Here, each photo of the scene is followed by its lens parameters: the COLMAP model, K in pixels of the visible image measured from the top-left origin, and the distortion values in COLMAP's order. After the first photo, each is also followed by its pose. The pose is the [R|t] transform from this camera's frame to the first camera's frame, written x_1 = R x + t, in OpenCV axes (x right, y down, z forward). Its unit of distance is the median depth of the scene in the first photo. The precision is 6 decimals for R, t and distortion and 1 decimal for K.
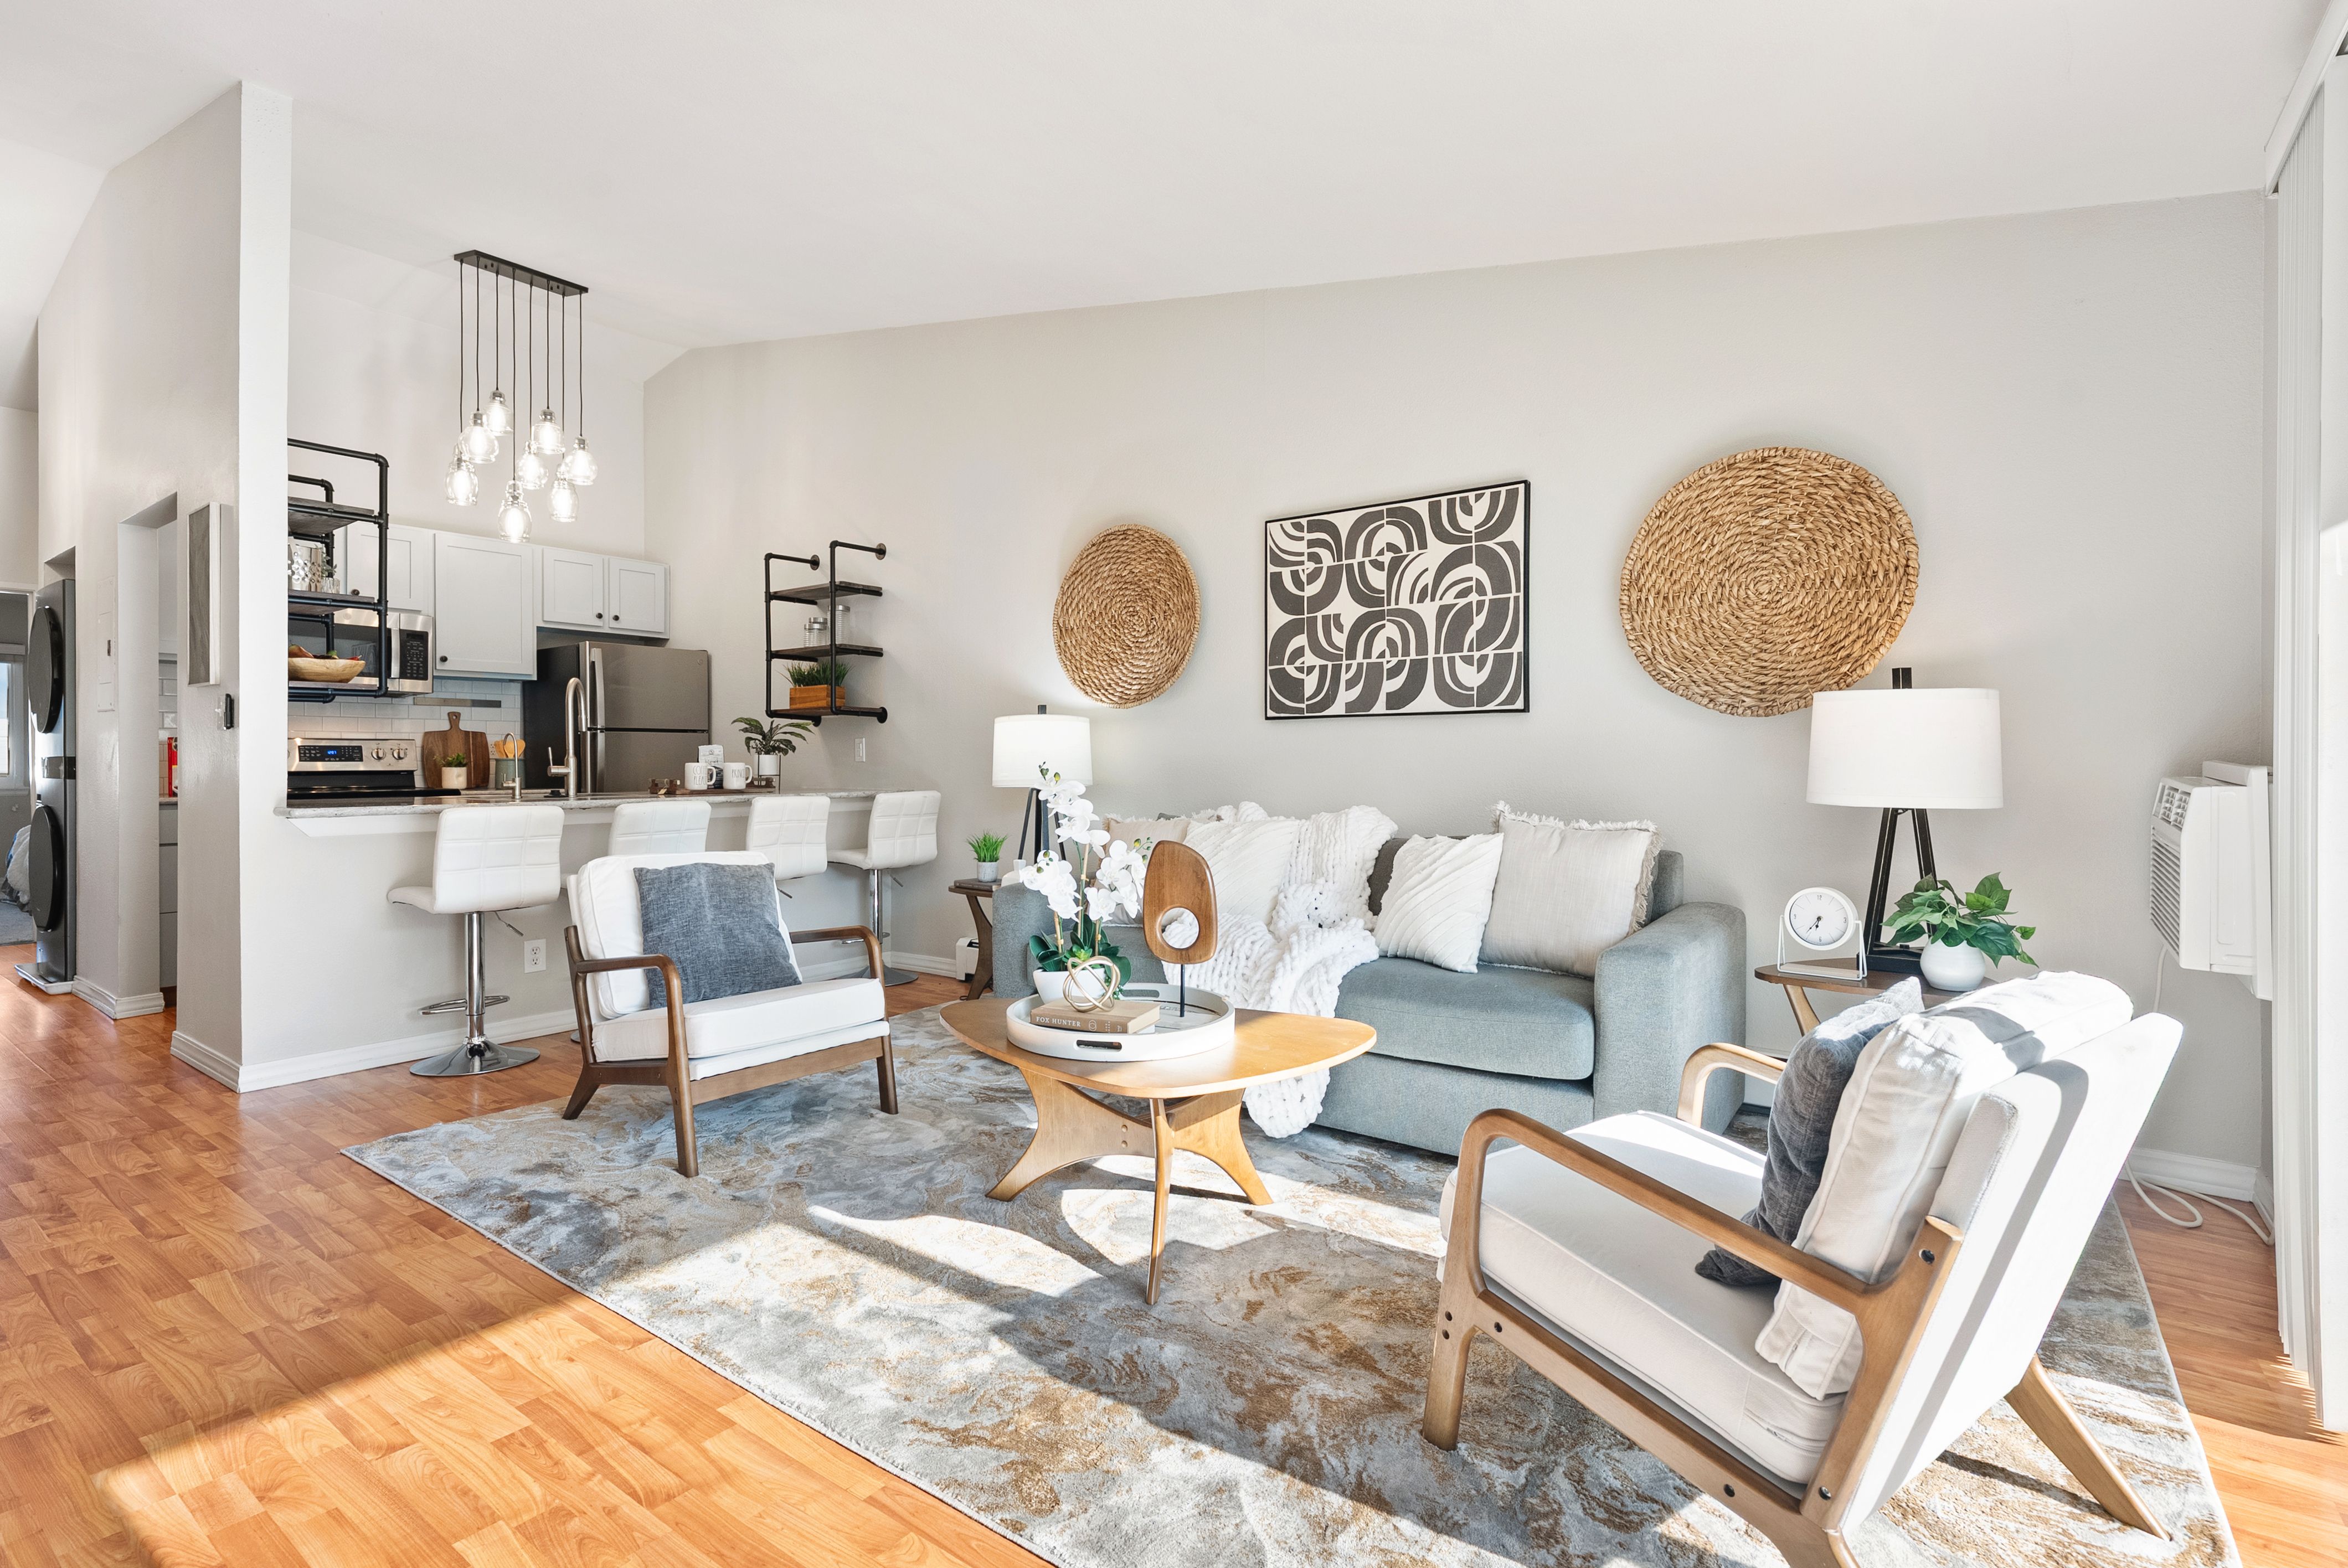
lens RADIAL K [[1101.1, 0, 1174.2], [0, 1101.1, 767.3], [0, 0, 1]] dist [0.003167, 0.000247]
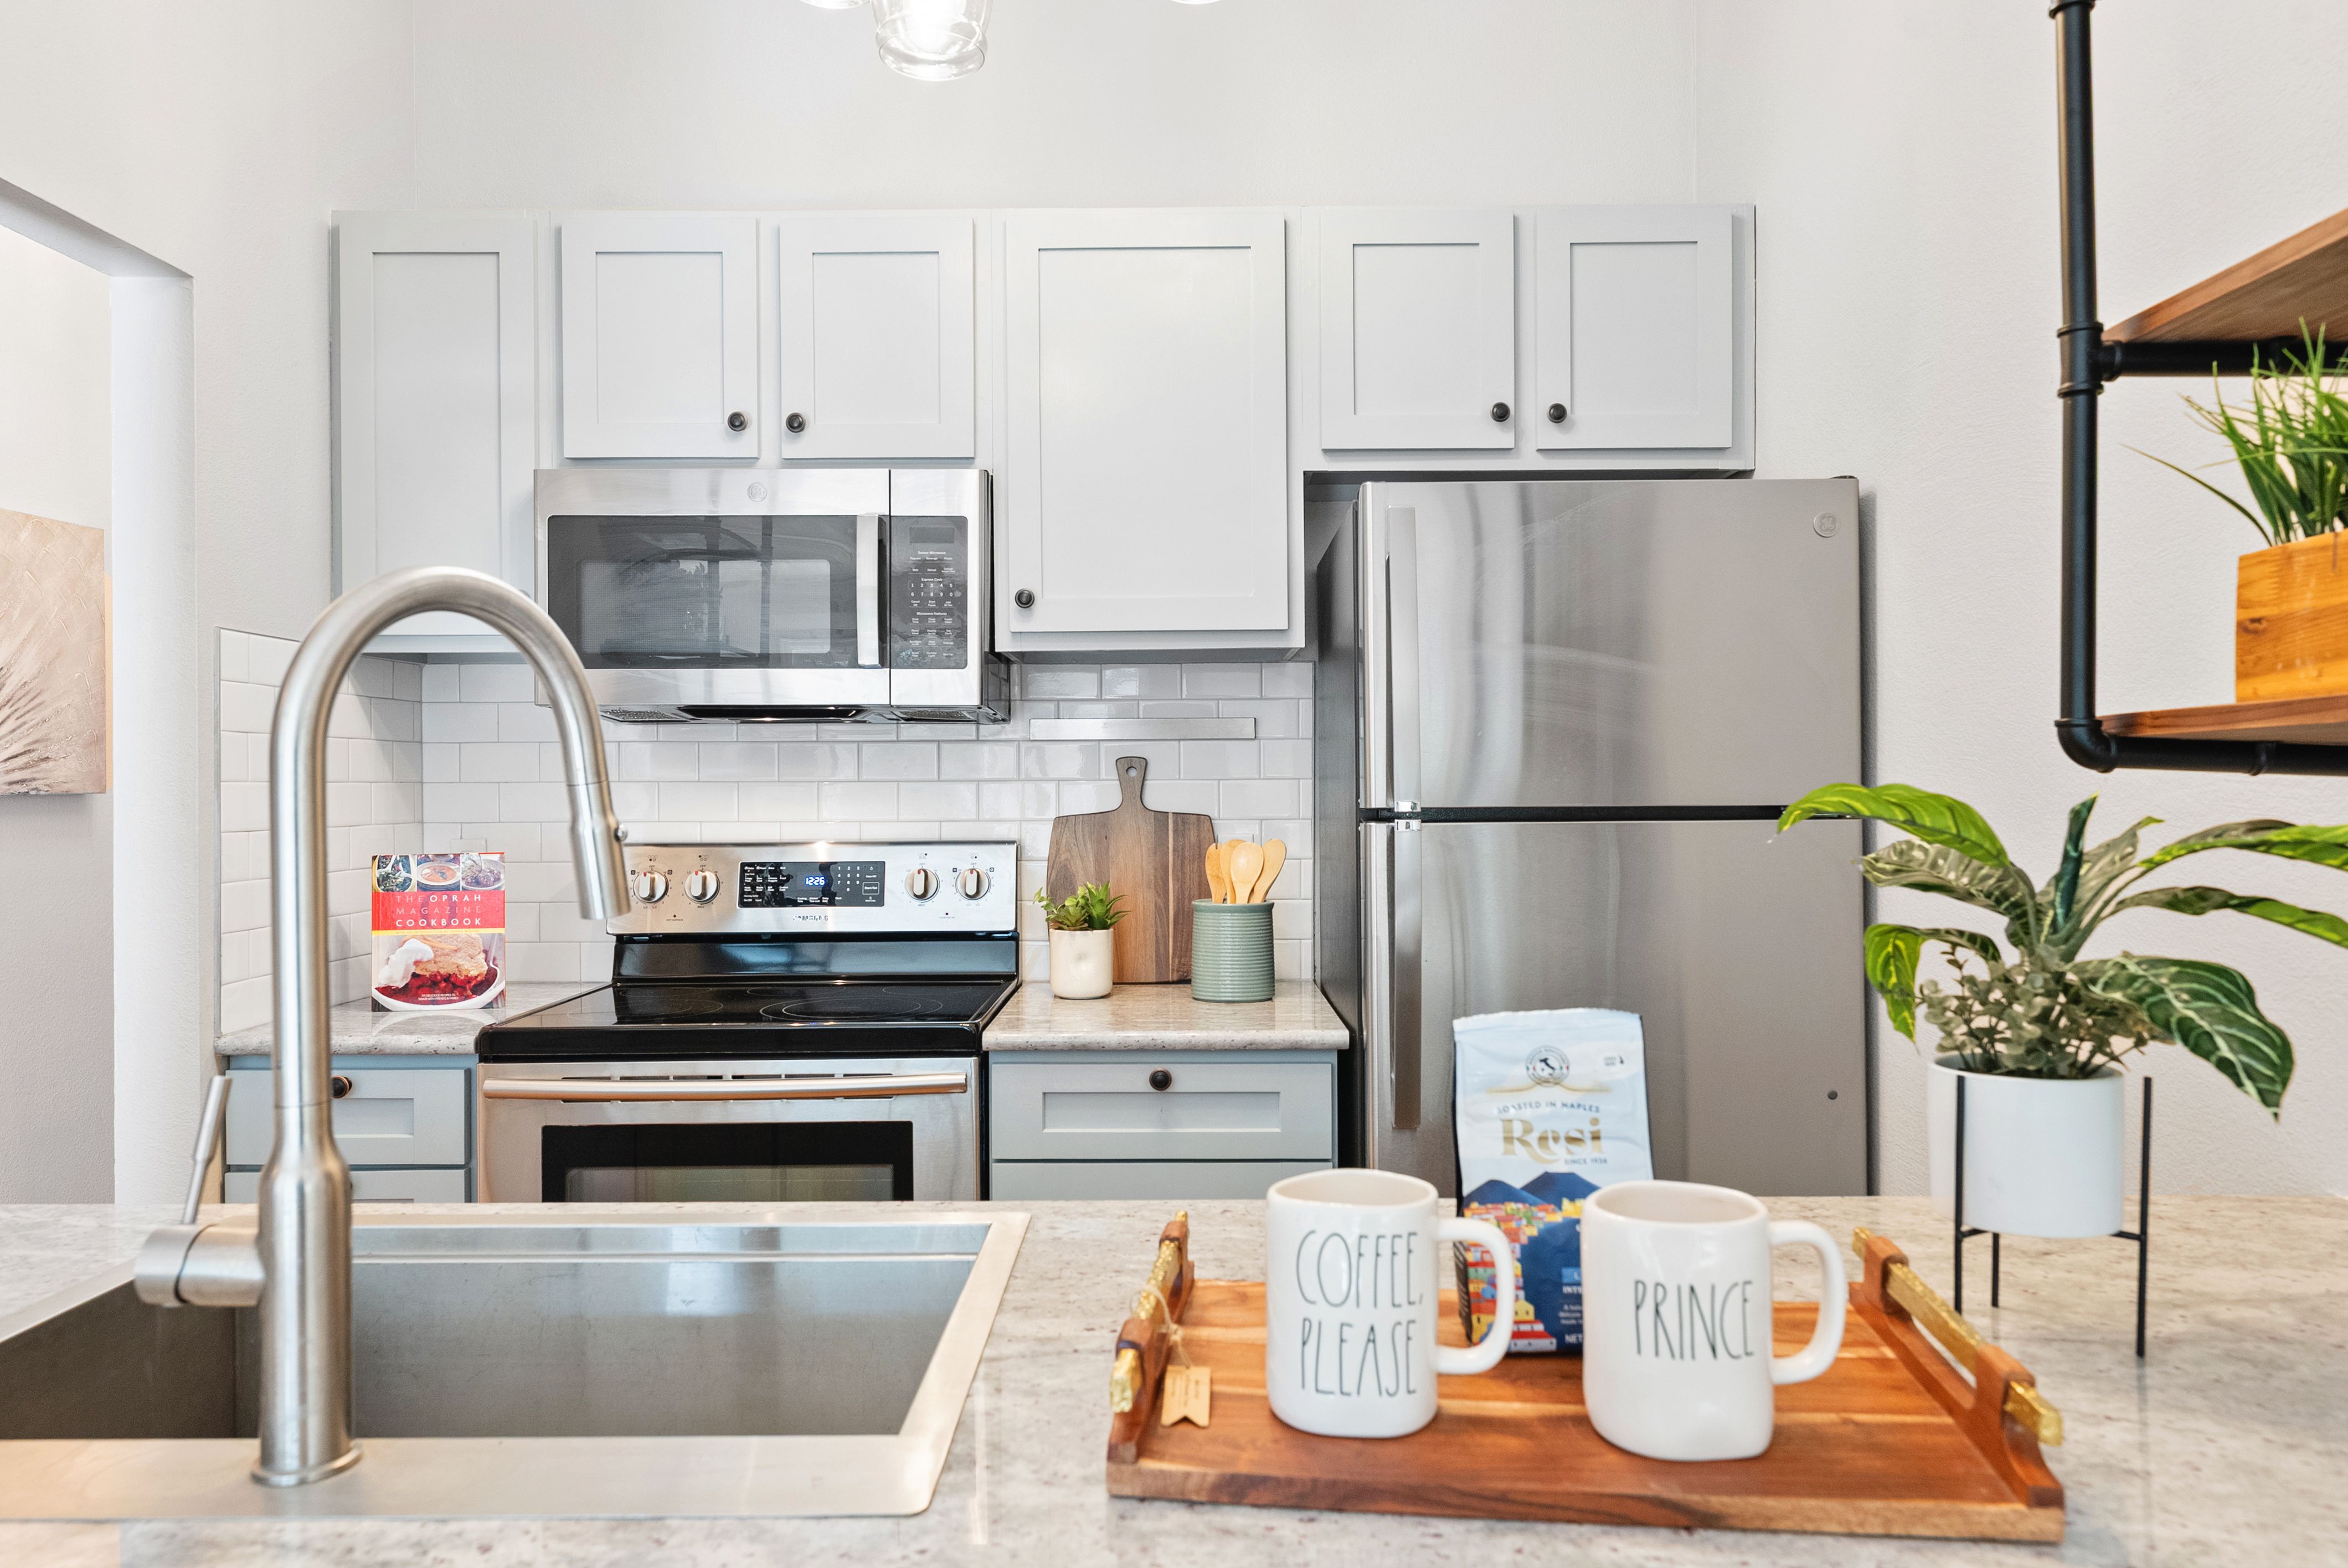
lens RADIAL K [[1590.2, 0, 1175.7], [0, 1590.2, 781.3], [0, 0, 1]] dist [0.020135, 0.000559]
pose [[0.592354, -0.006609, -0.805651, -0.370782], [-0.000812, 0.999961, -0.008801, -0.057897], [0.805678, 0.005867, 0.592325, 1.079696]]
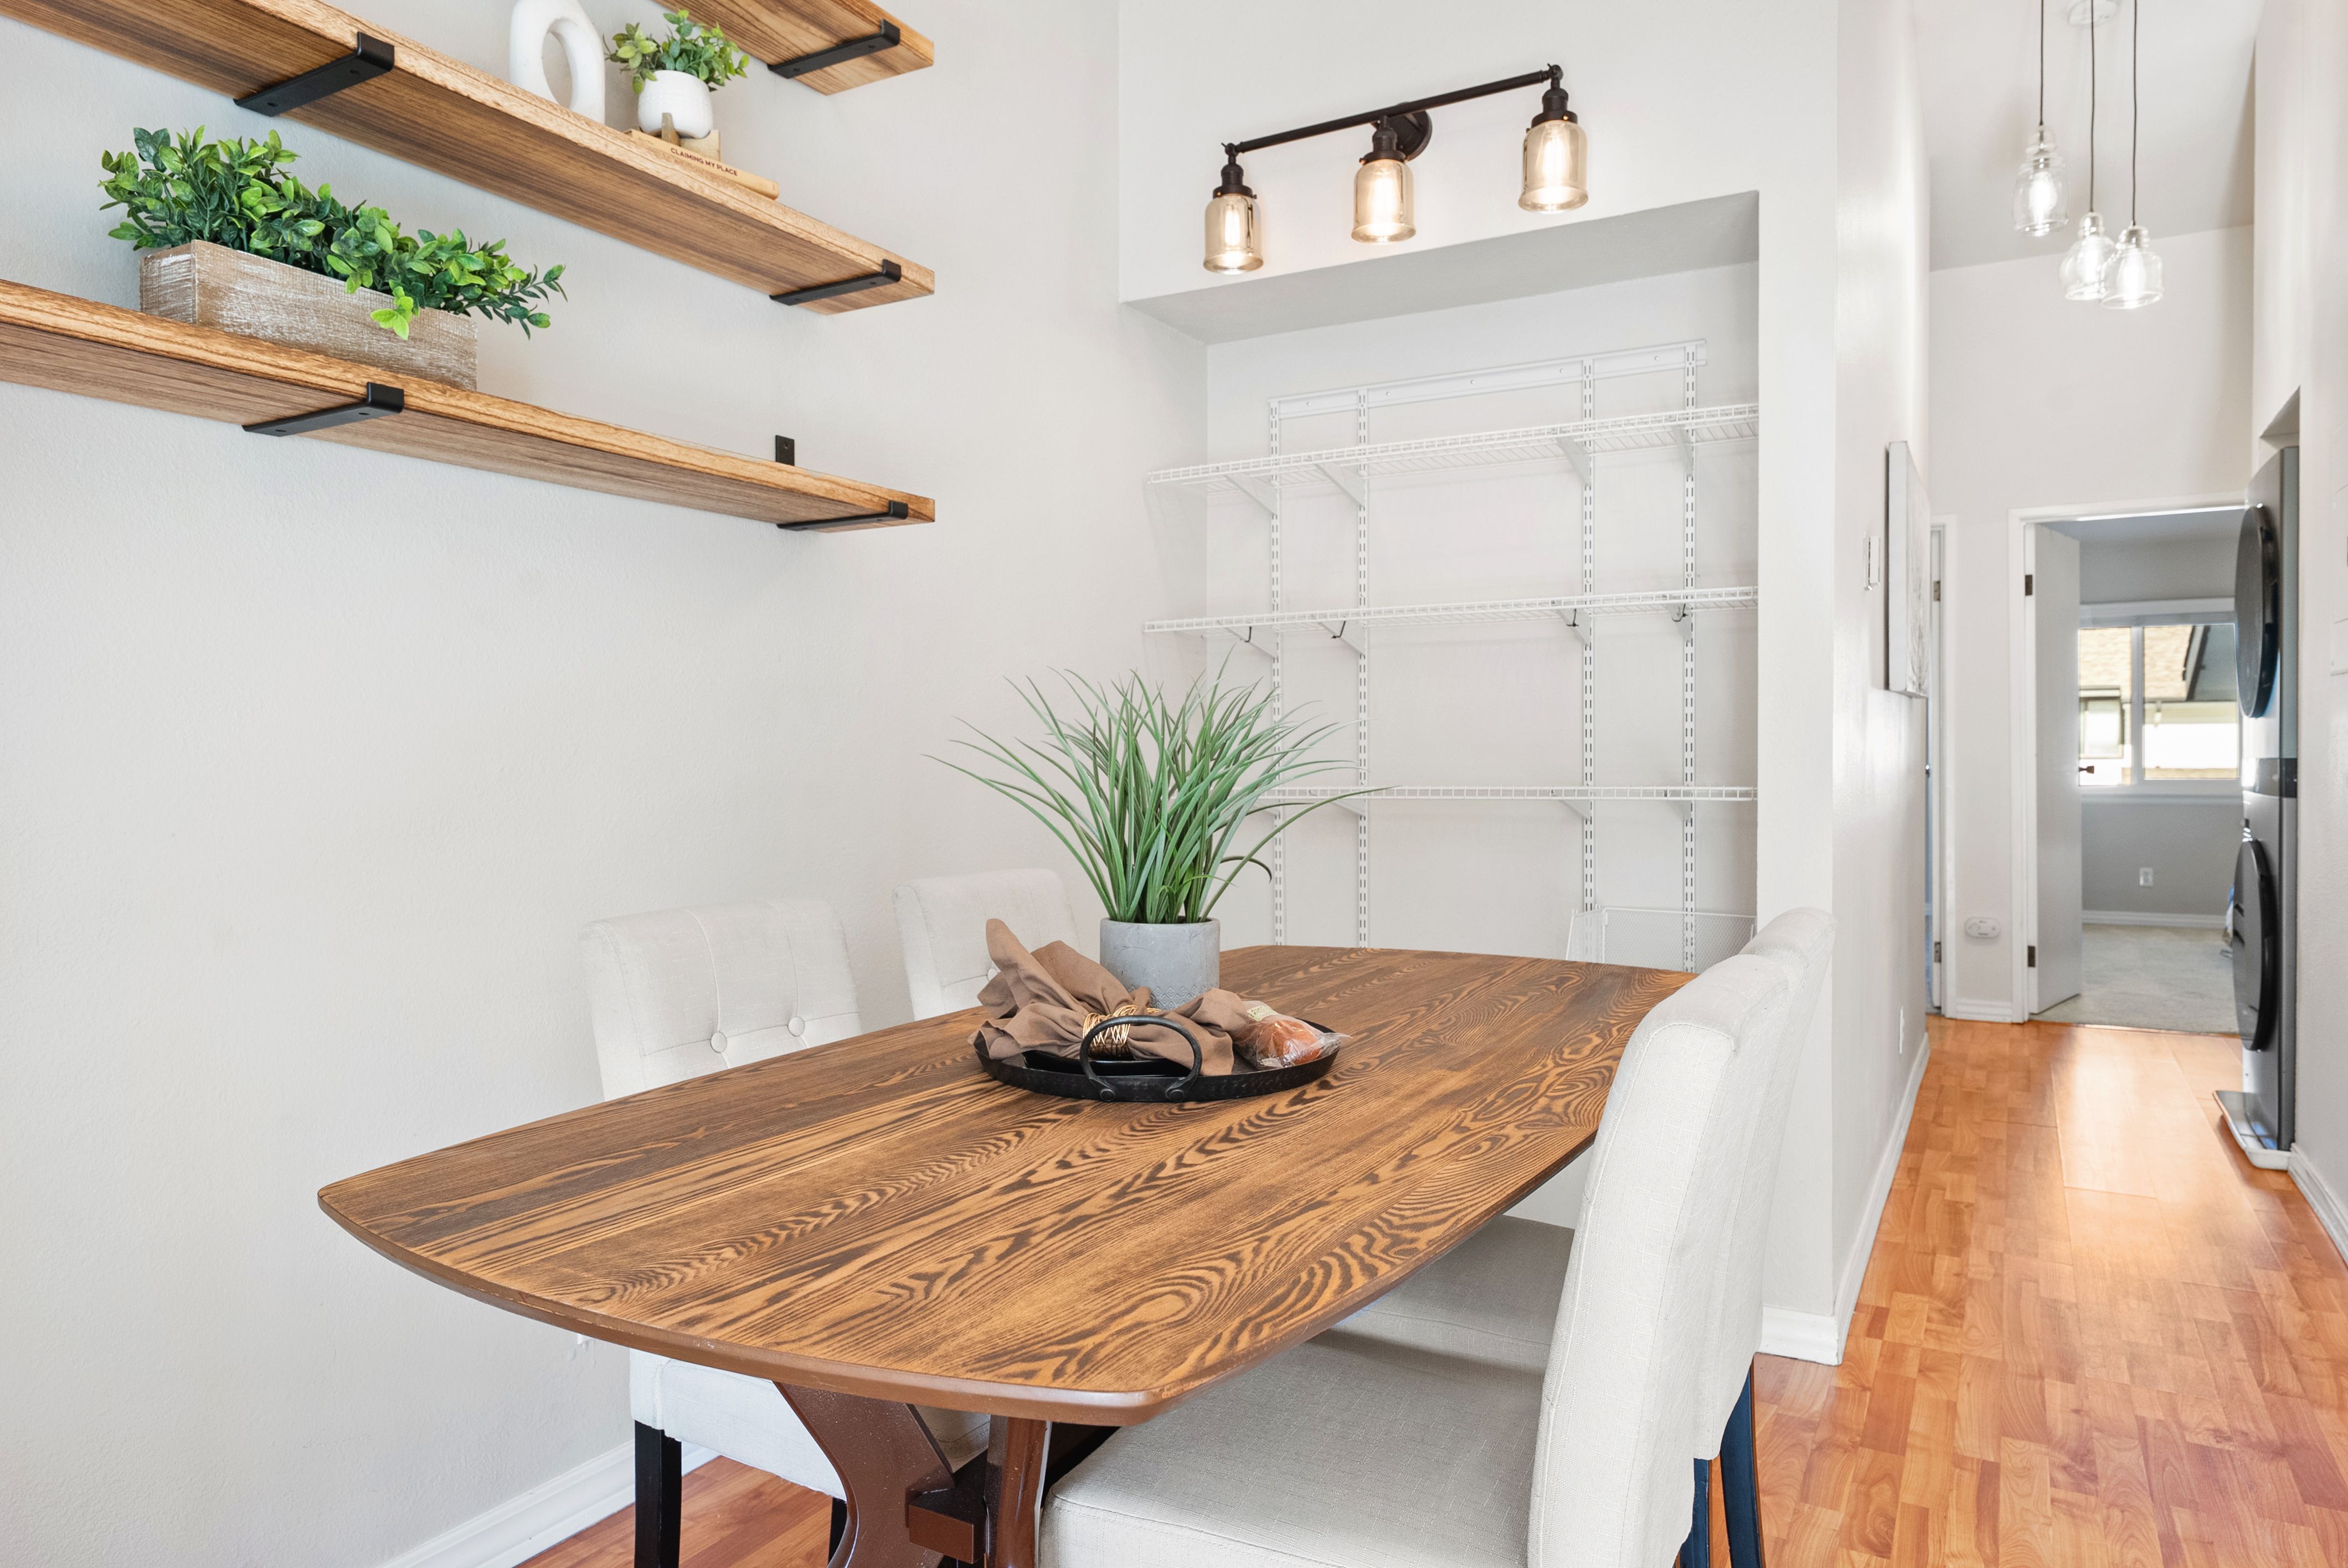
lens RADIAL K [[1502.4, 0, 1191.3], [0, 1502.4, 774.2], [0, 0, 1]] dist [-0.006858, -0.002721]
pose [[0.133763, 0.004956, -0.991001, -0.381366], [0.005519, 0.999968, 0.005746, -0.010121], [0.990998, -0.006237, 0.133732, 0.412338]]
